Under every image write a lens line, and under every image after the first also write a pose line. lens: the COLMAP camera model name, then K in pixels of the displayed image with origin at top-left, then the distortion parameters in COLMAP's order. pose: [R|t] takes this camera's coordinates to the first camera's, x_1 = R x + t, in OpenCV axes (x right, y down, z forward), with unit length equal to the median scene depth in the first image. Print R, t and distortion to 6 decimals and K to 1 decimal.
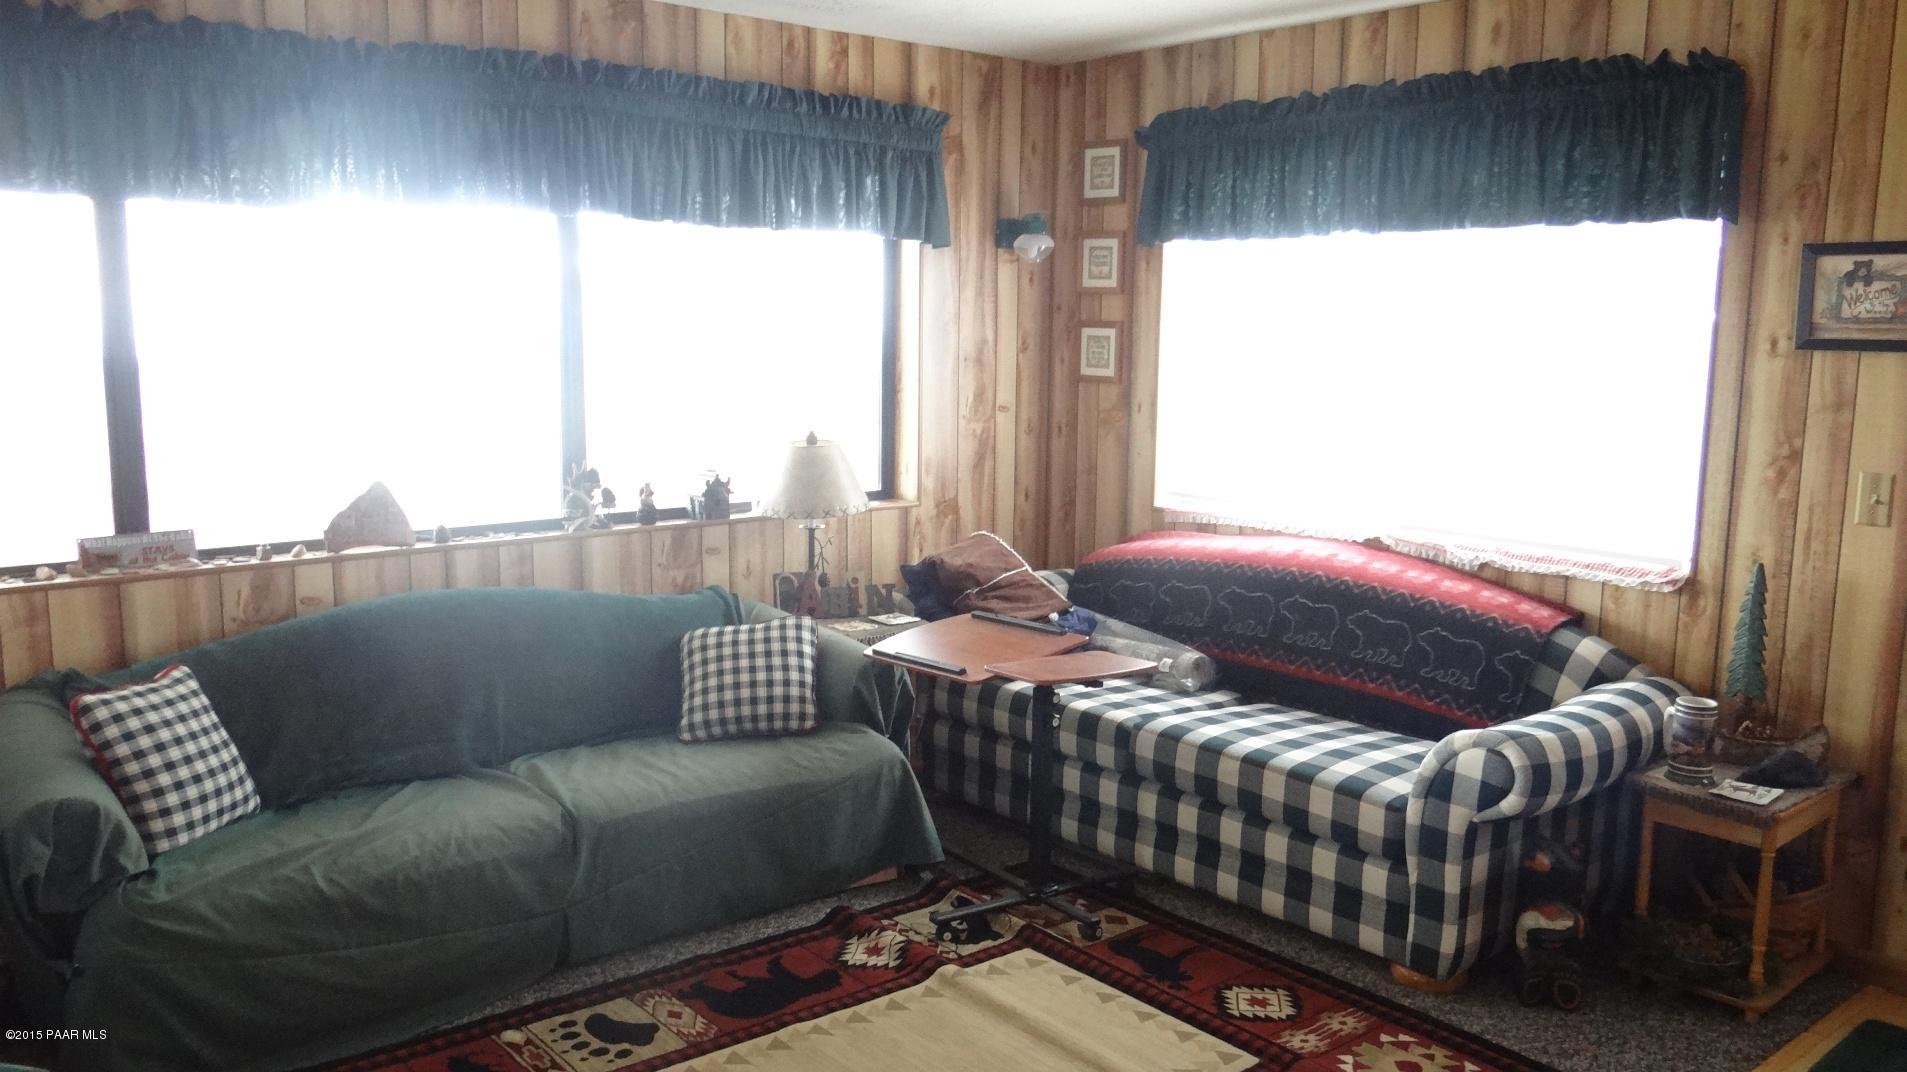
lens RADIAL K [[1504.7, 0, 942.5], [0, 1504.7, 537.8], [0, 0, 1]] dist [-0.008683, 0.007826]
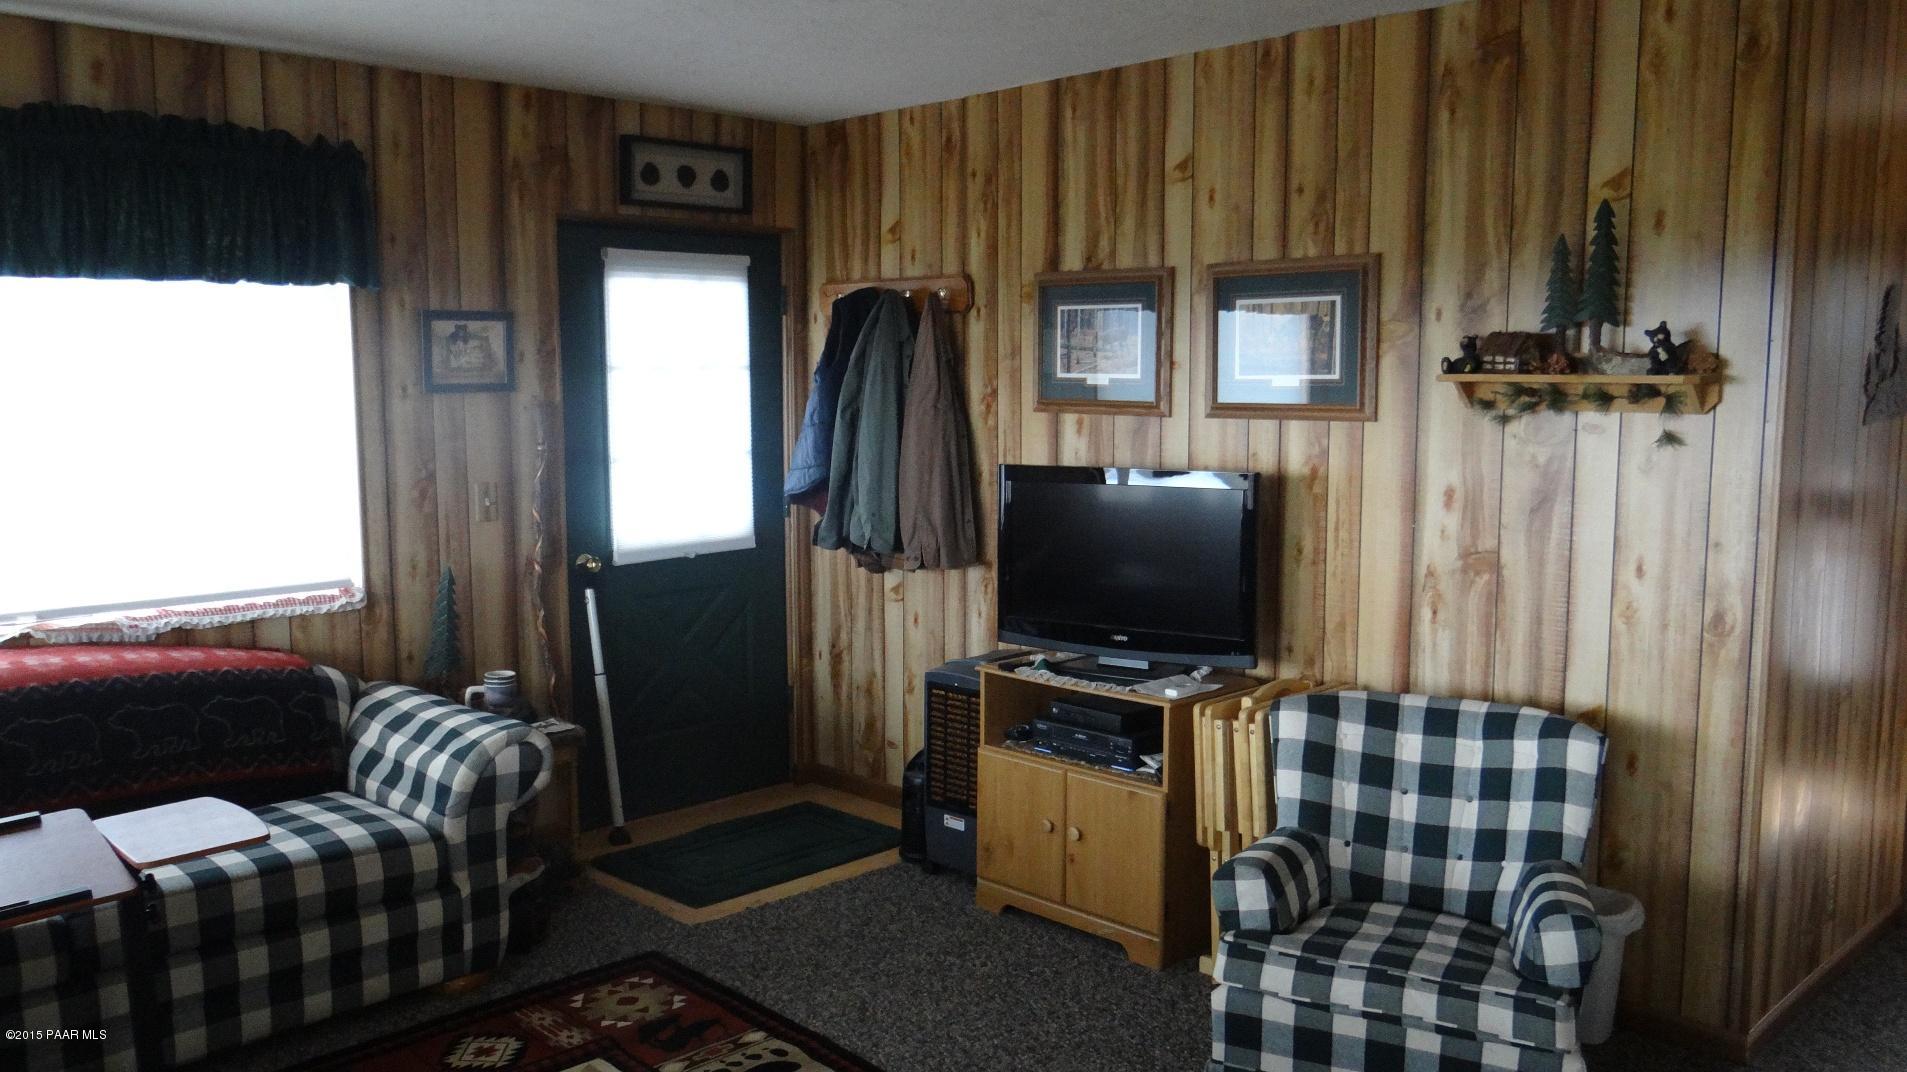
lens RADIAL K [[1504.7, 0, 942.6], [0, 1504.7, 536.4], [0, 0, 1]] dist [-0.008683, 0.007826]
pose [[-0.084610, -0.125388, 0.988493, -0.740910], [0.149404, 0.979239, 0.137002, -0.117542], [-0.985150, 0.159276, -0.064120, 0.681720]]
